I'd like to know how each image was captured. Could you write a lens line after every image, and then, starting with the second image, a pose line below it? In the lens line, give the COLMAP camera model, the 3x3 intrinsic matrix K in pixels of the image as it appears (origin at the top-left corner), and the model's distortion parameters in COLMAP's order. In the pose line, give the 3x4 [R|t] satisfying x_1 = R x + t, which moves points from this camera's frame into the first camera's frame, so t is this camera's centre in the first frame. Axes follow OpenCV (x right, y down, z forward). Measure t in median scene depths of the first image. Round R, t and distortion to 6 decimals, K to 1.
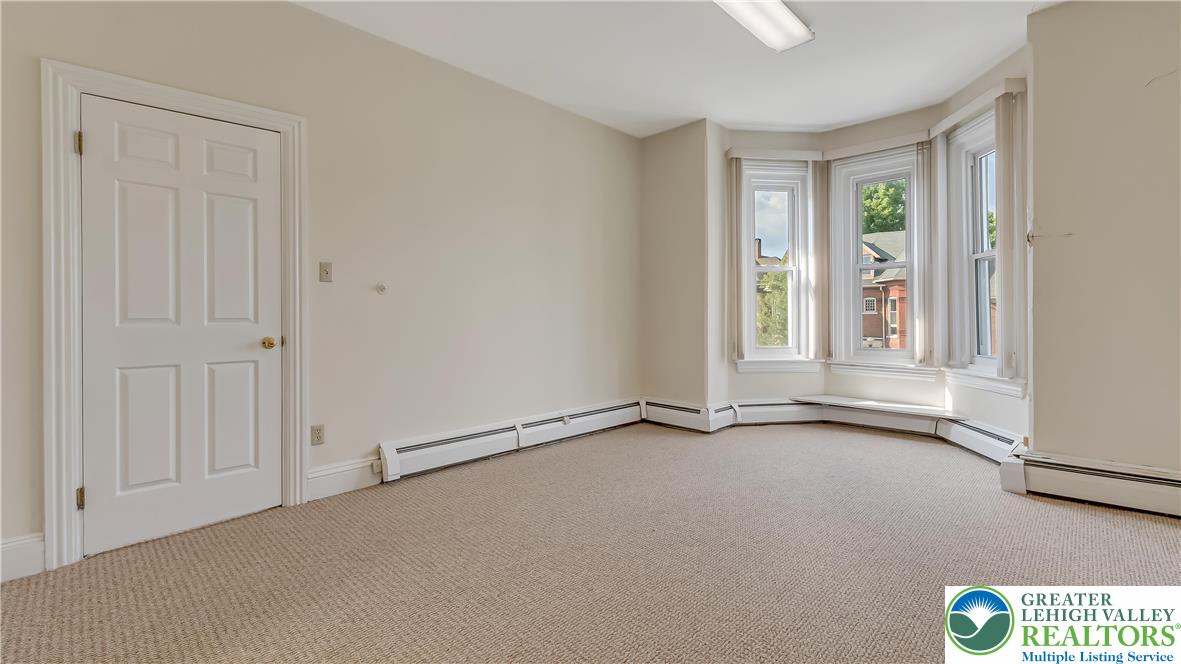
lens RADIAL K [[508.4, 0, 591.4], [0, 508.4, 322.2], [0, 0, 1]] dist [0.000061, 0.000107]
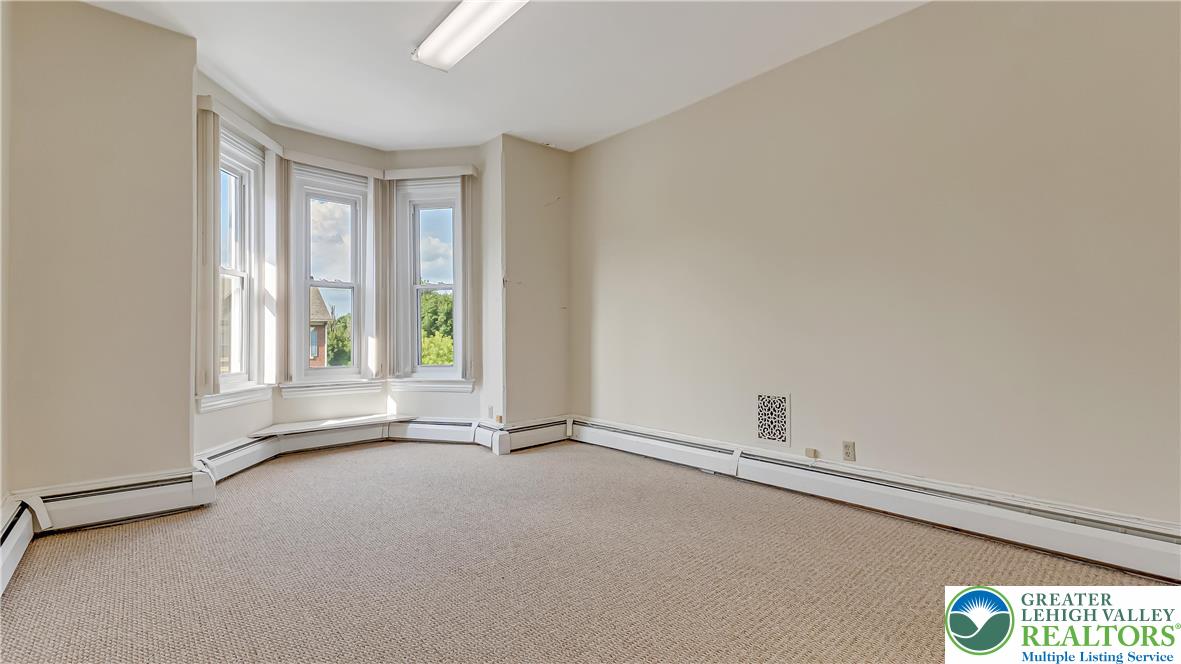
lens RADIAL K [[508.4, 0, 591.2], [0, 508.4, 332.4], [0, 0, 1]] dist [0.000061, 0.000107]
pose [[0.044852, 0.007925, 0.998962, -0.443136], [0.010277, 0.999912, -0.008394, -0.002058], [-0.998941, 0.010643, 0.044767, 0.477101]]
